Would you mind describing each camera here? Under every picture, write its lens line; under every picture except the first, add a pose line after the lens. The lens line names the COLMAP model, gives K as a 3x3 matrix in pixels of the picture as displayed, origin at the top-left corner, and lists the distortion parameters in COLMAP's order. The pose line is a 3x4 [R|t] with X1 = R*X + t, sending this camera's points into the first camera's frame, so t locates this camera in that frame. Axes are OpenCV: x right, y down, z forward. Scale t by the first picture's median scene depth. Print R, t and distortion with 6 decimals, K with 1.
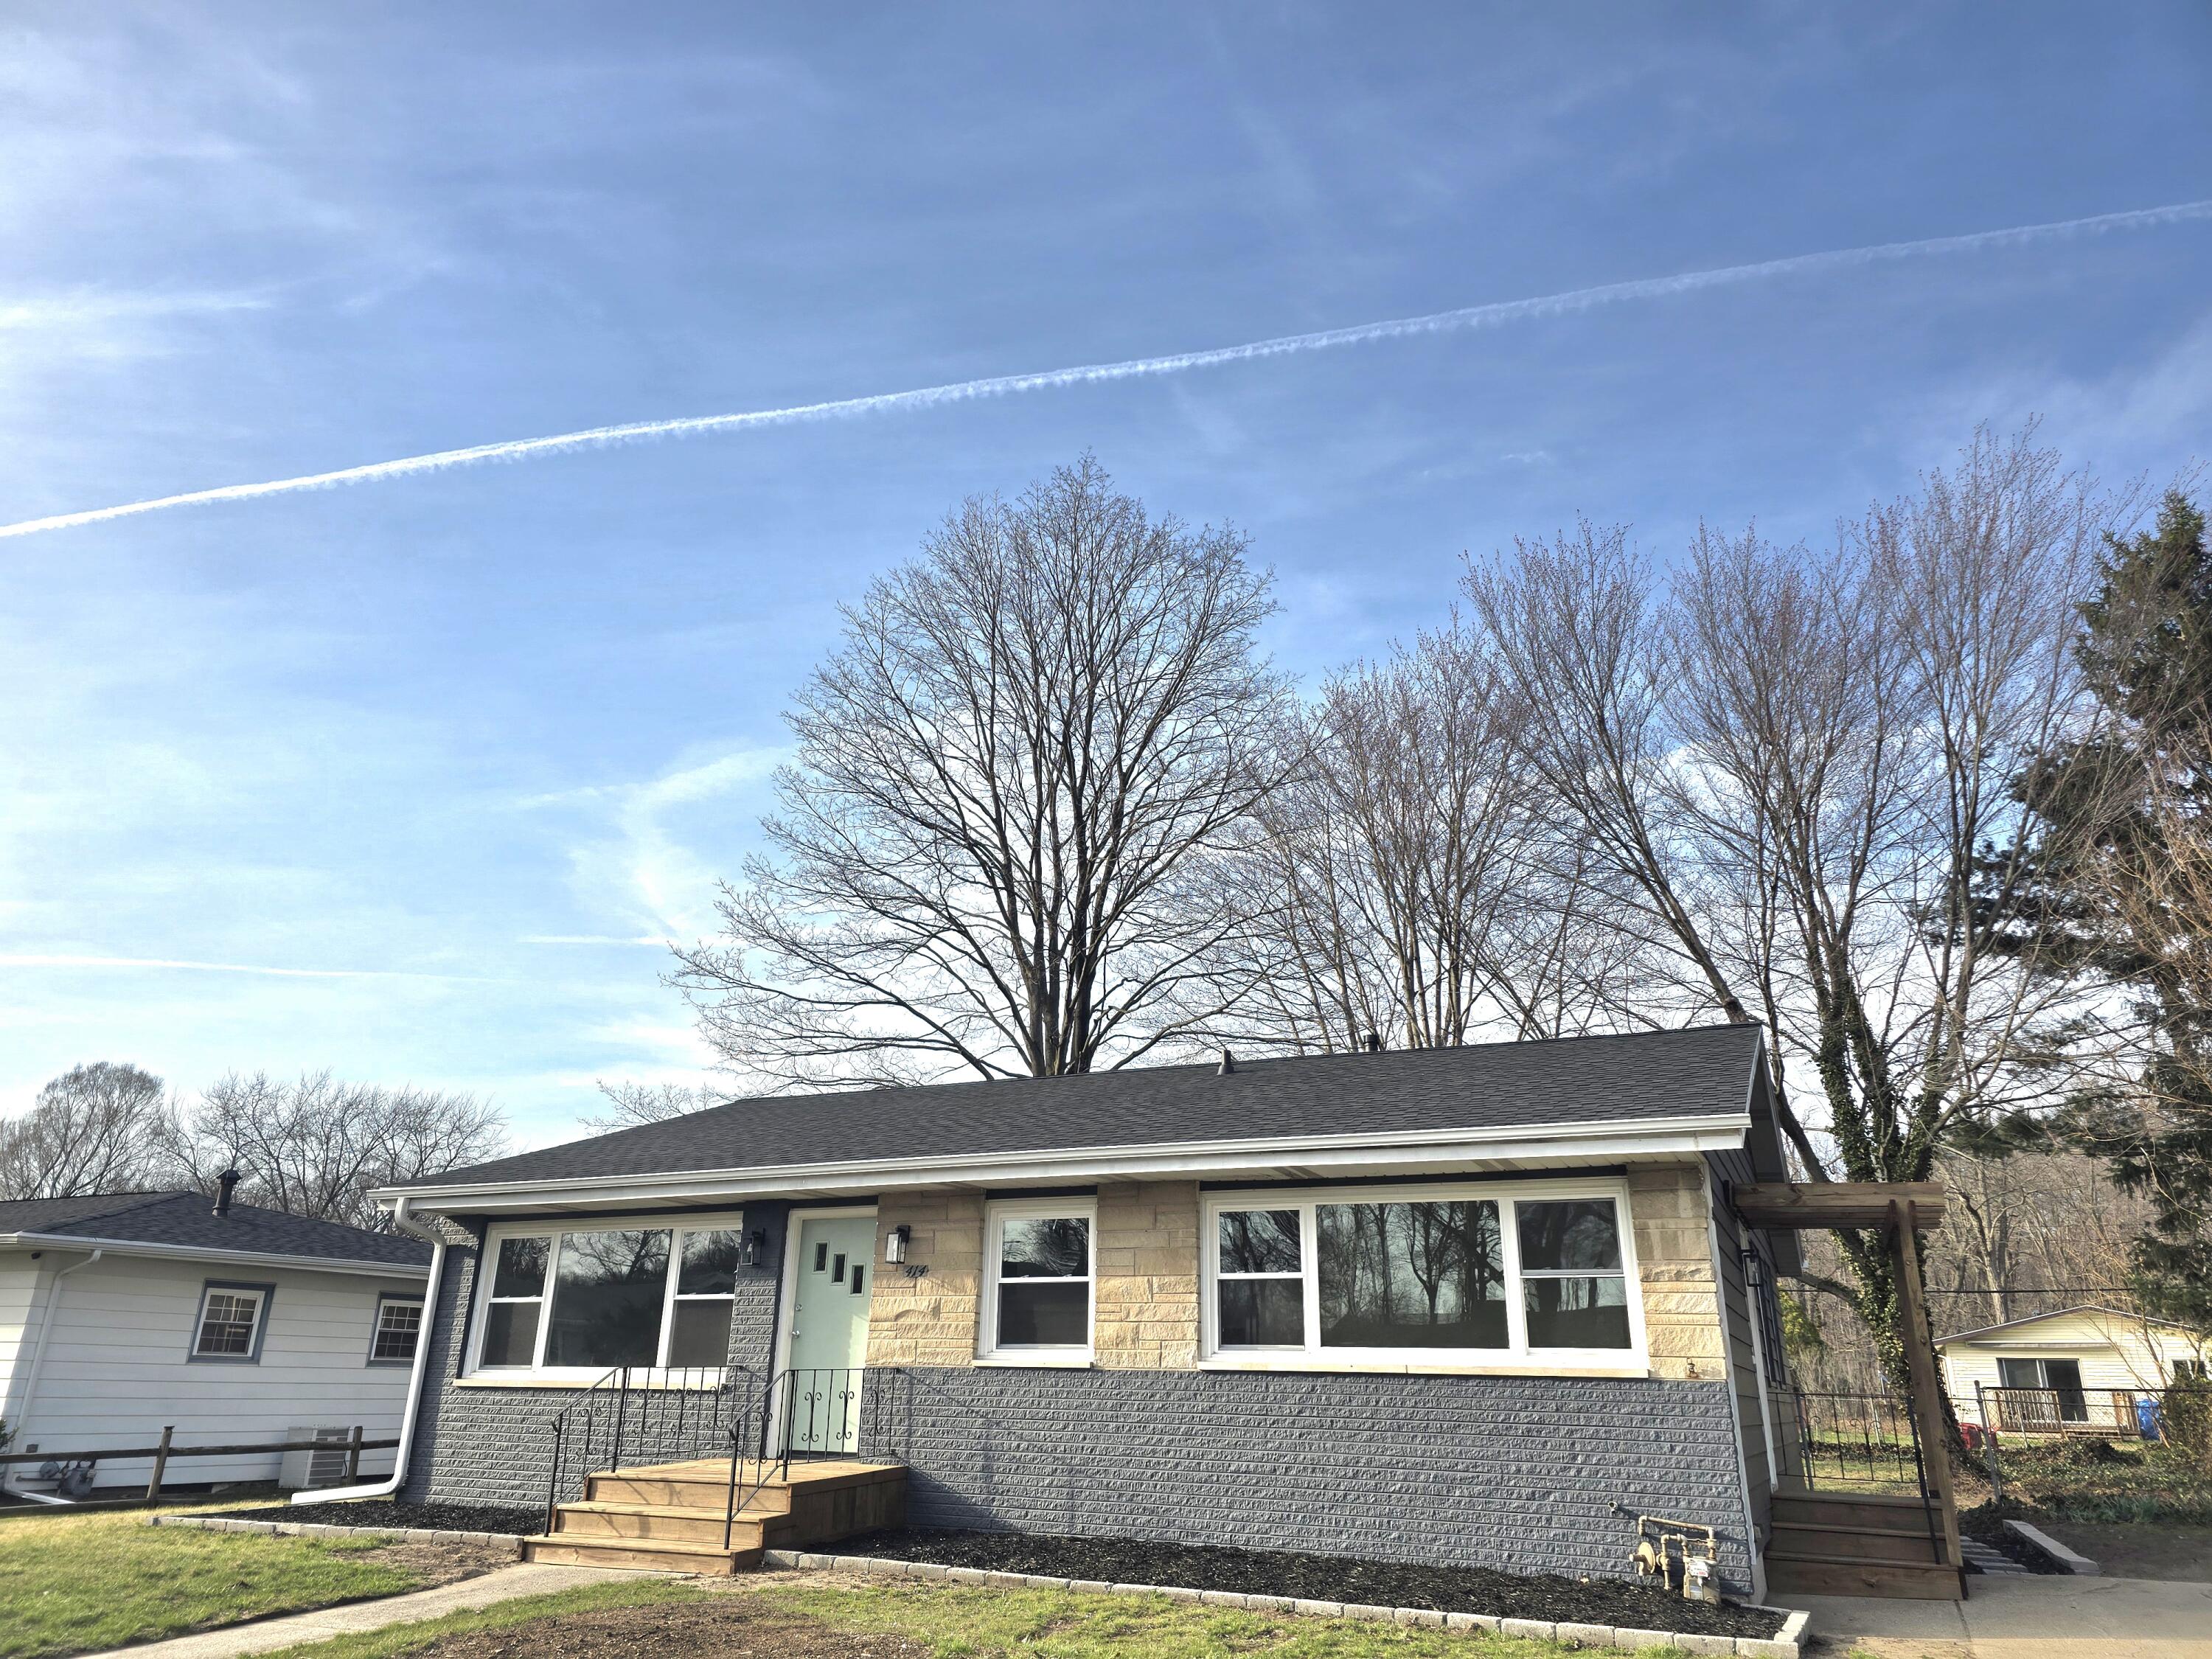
lens RADIAL K [[1484.5, 0, 1109.0], [0, 1484.5, 810.9], [0, 0, 1]] dist [0.052947, -0.043089]
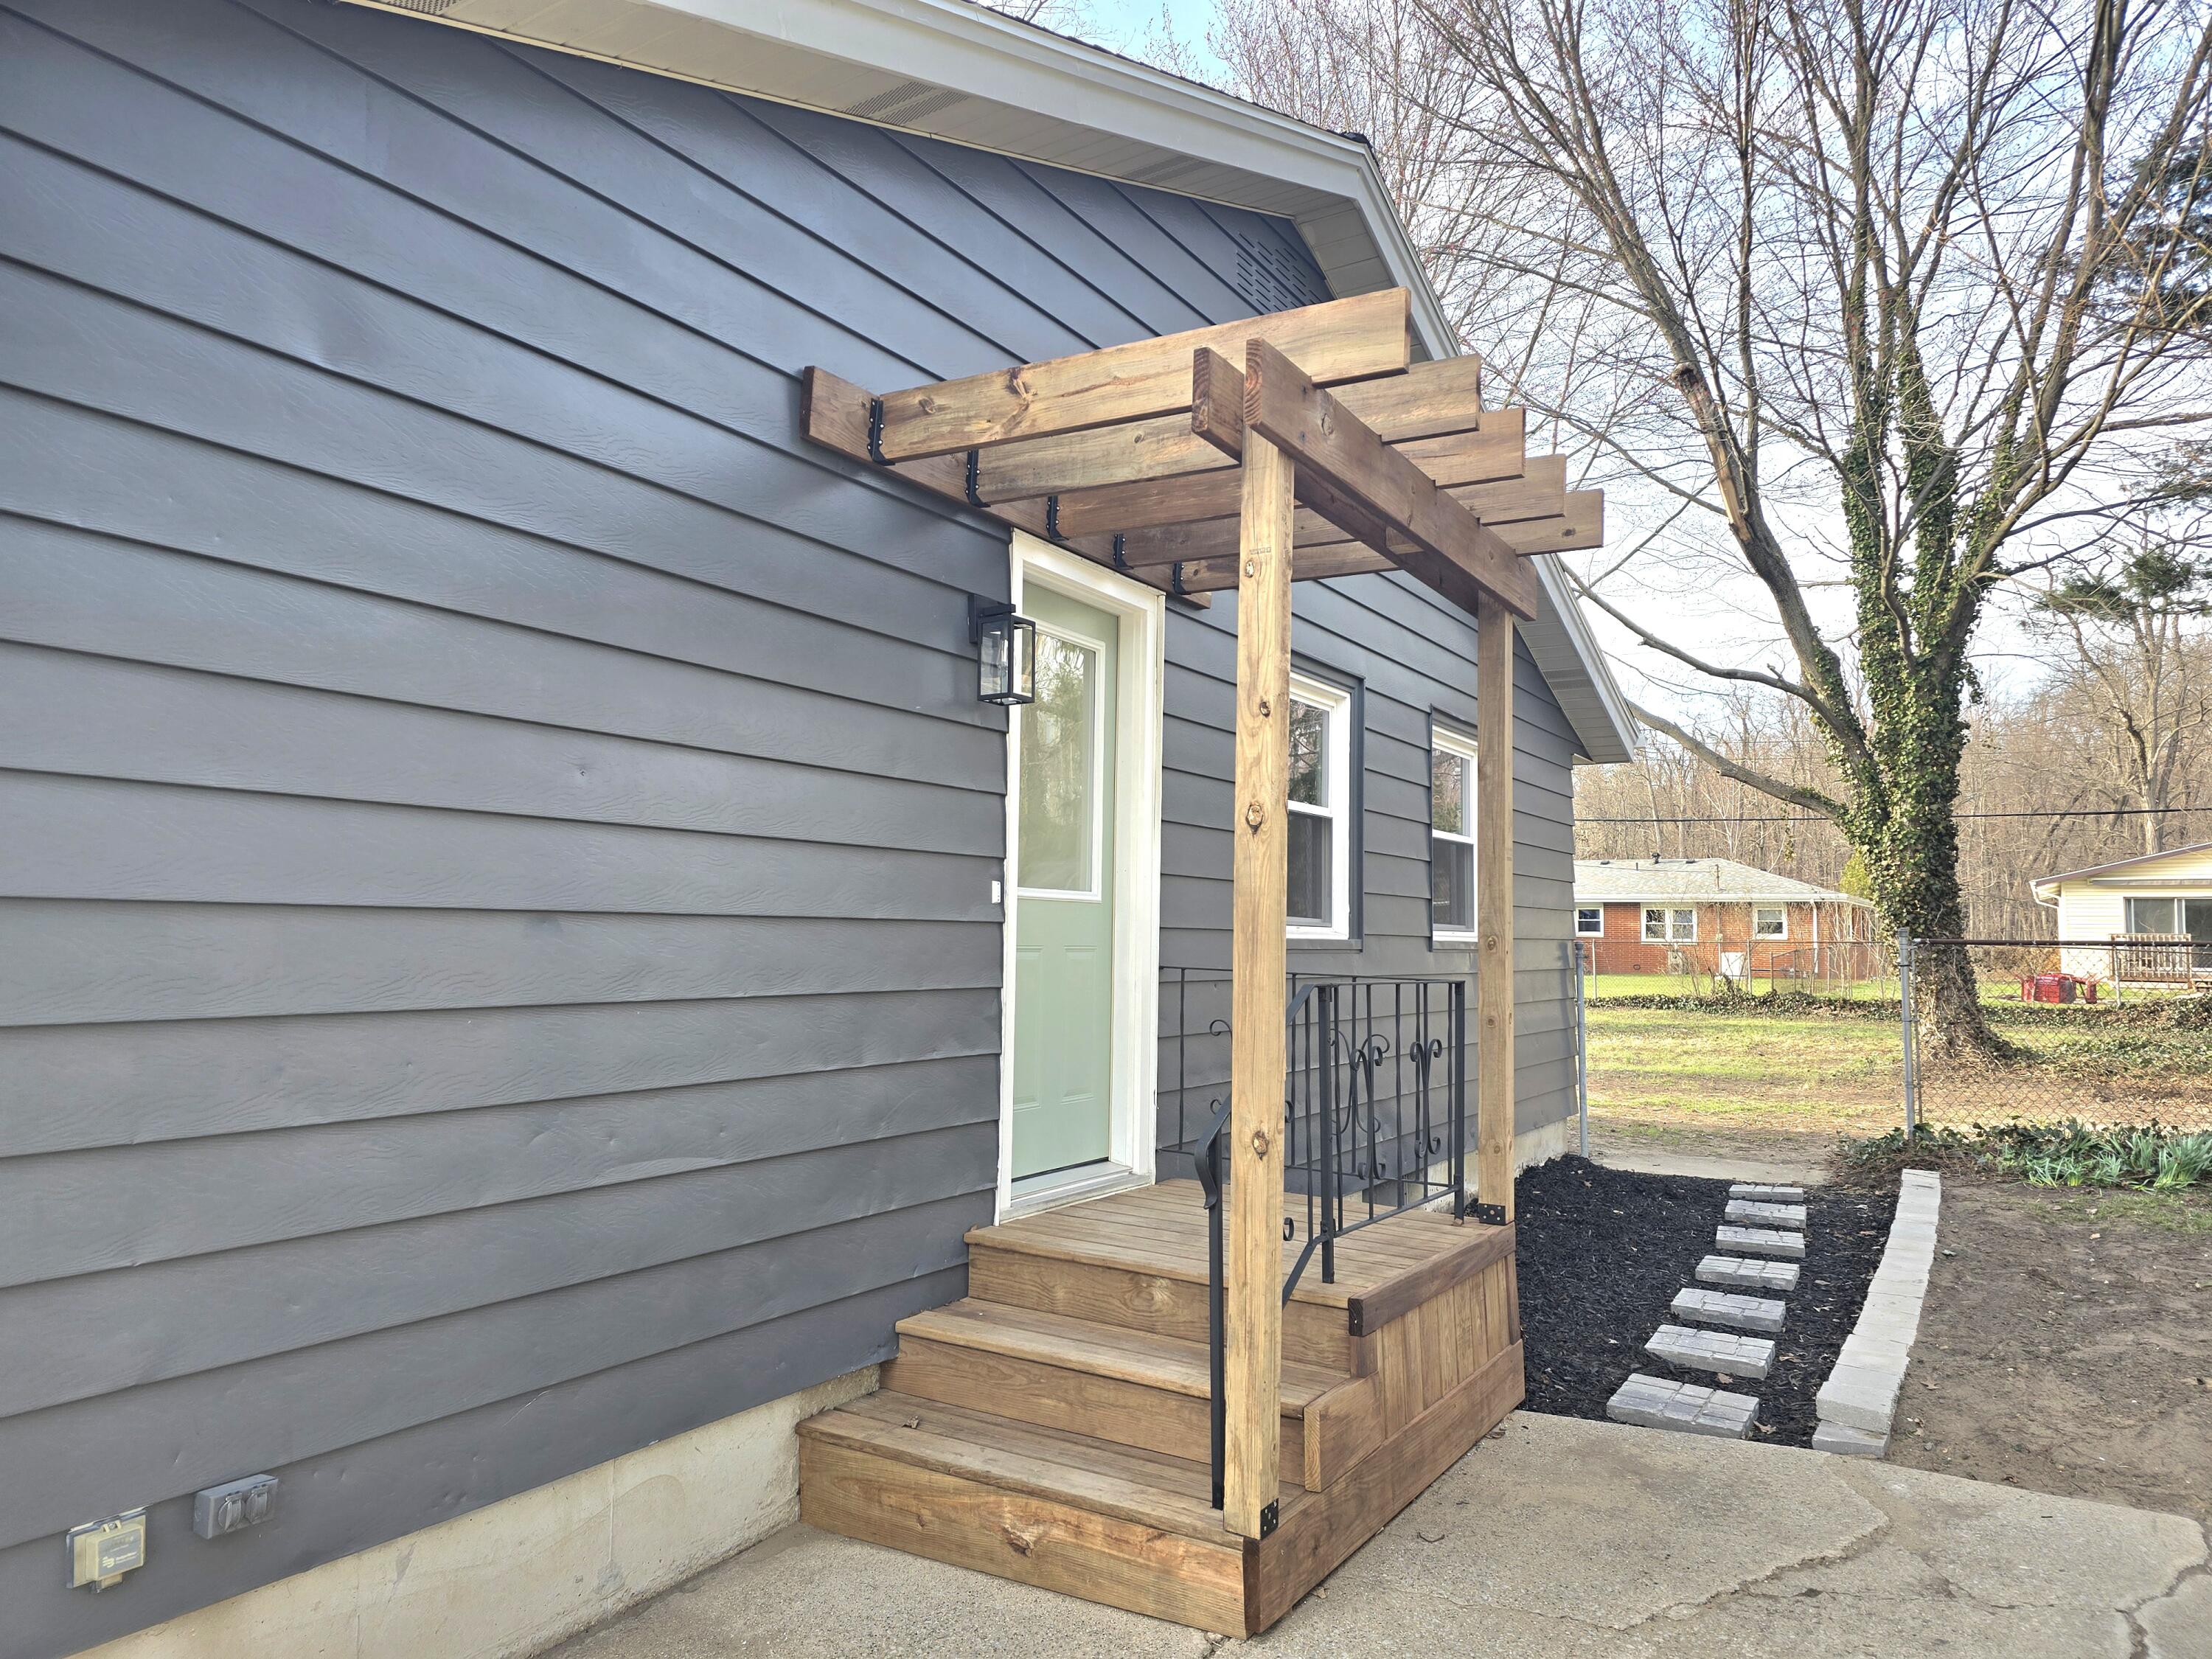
lens RADIAL K [[1484.5, 0, 1109.0], [0, 1484.5, 810.9], [0, 0, 1]] dist [0.052947, -0.043089]
pose [[0.993491, -0.024138, -0.111327, 0.205311], [0.053754, 0.960978, 0.271351, 0.102523], [0.100433, -0.275569, 0.956020, 0.271633]]
